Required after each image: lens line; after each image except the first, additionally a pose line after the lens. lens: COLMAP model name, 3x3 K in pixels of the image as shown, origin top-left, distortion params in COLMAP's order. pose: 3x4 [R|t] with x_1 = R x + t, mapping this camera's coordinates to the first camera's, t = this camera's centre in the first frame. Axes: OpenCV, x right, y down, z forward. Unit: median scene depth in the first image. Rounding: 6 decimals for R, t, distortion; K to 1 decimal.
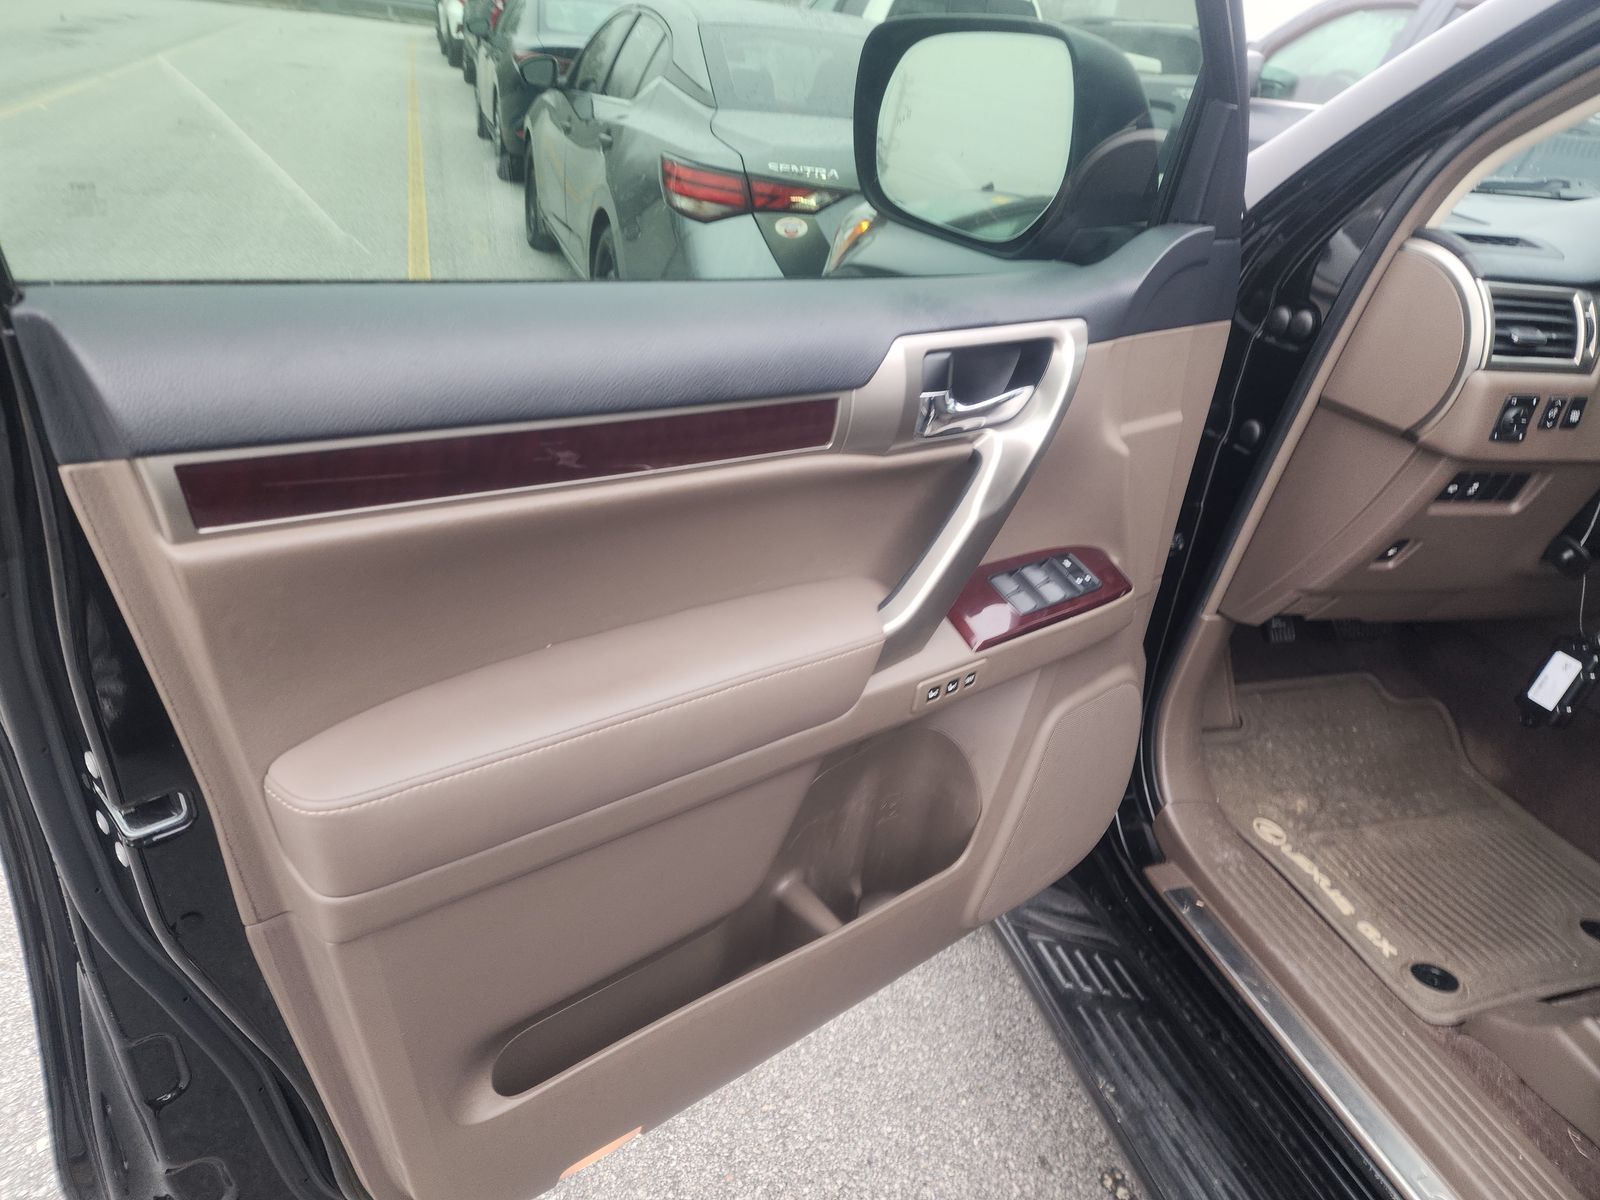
lens RADIAL K [[1071.7, 0, 800.0], [0, 1071.7, 600.0], [0, 0, 1]] dist [0.093140, -0.074578]
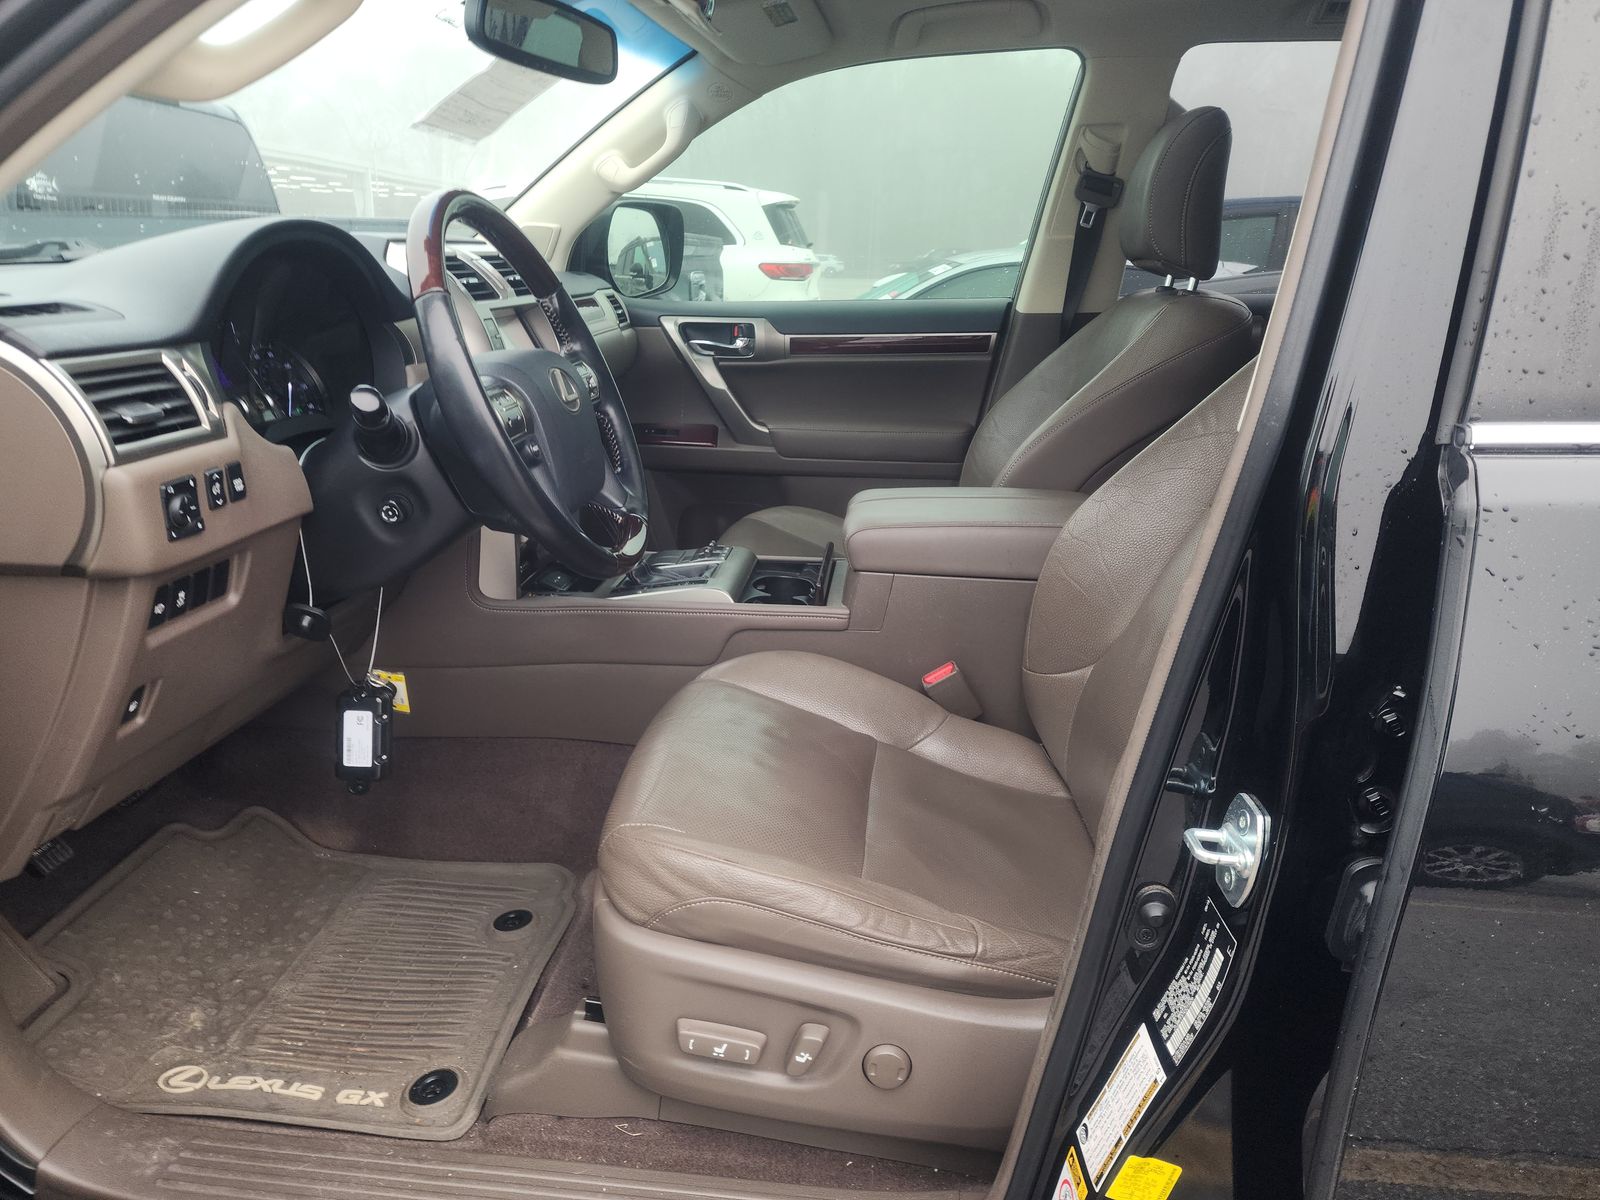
lens RADIAL K [[1084.0, 0, 800.0], [0, 1084.0, 600.0], [0, 0, 1]] dist [0.051591, -0.053101]
pose [[0.387783, -0.382839, 0.838486, 0.102882], [0.438991, 0.876582, 0.197209, -0.055615], [-0.810501, 0.291614, 0.507986, 0.202641]]
